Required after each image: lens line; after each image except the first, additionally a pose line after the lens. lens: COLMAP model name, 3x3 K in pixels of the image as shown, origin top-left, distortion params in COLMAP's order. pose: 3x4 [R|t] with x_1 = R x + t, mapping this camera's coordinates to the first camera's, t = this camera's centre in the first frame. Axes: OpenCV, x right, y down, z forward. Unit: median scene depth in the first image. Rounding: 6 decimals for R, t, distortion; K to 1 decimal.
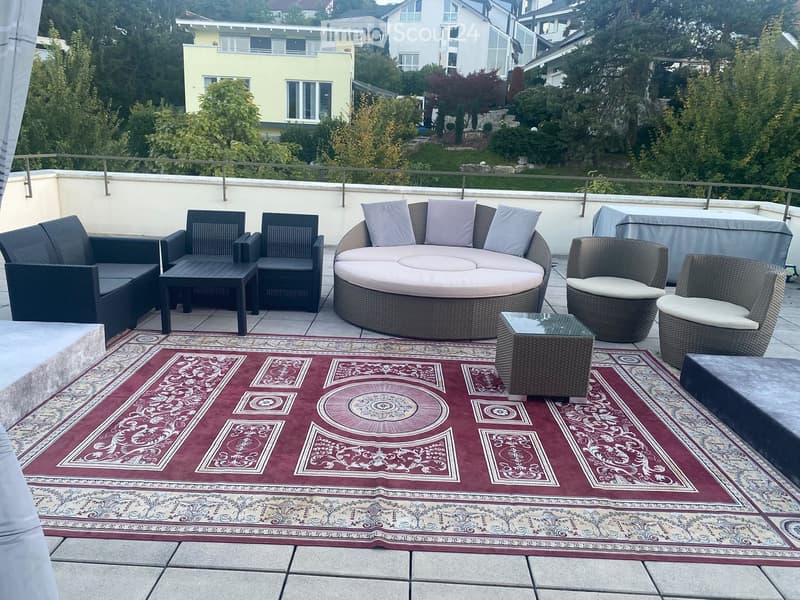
lens RADIAL K [[609.0, 0, 397.3], [0, 609.0, 300.7], [0, 0, 1]] dist [0.040352, -0.052015]
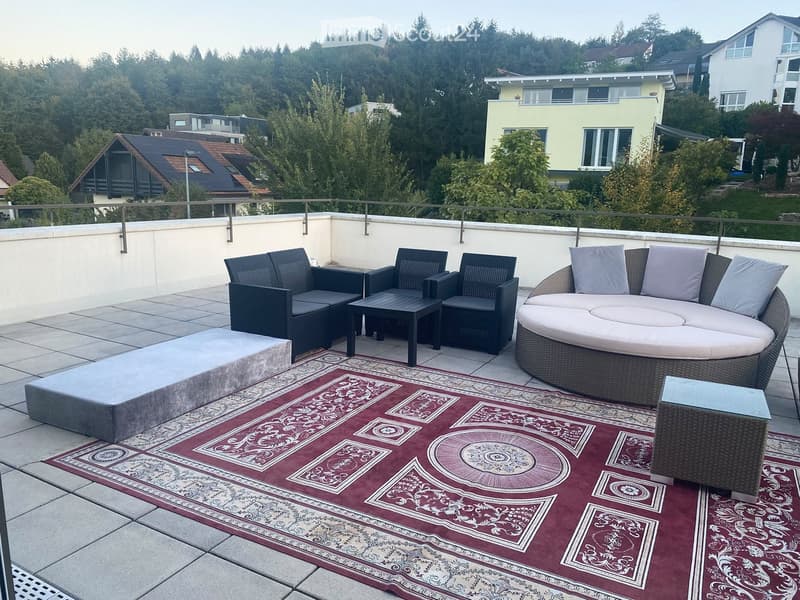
lens RADIAL K [[609.0, 0, 399.7], [0, 609.0, 308.2], [0, 0, 1]] dist [0.040352, -0.052015]
pose [[0.890700, 0.081851, -0.447161, 0.136623], [-0.110297, 0.993176, -0.037905, -0.000911], [0.441007, 0.083083, 0.893650, 0.041985]]
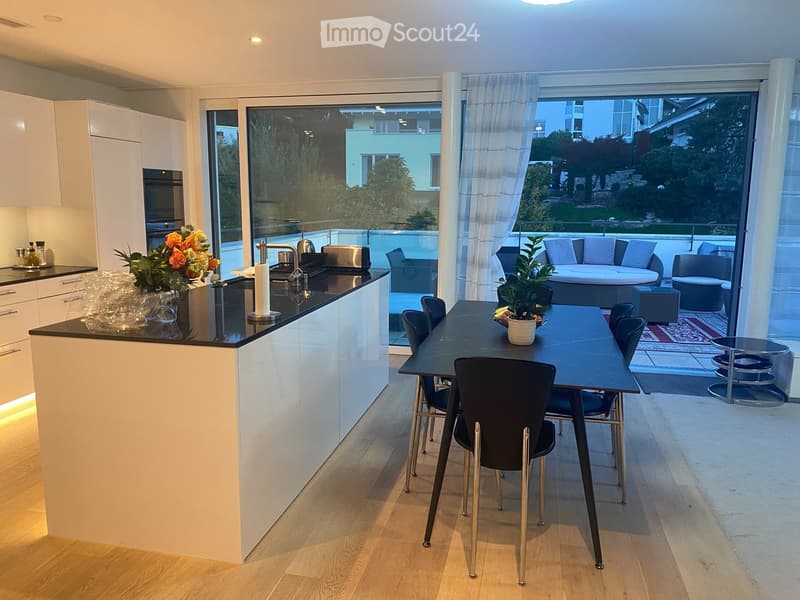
lens RADIAL K [[609.0, 0, 398.2], [0, 609.0, 293.5], [0, 0, 1]] dist [0.040352, -0.052015]
pose [[0.980900, -0.005239, -0.194443, -0.126969], [-0.015969, 0.994094, -0.107343, 0.174507], [0.193857, 0.108398, 0.975023, -0.717355]]
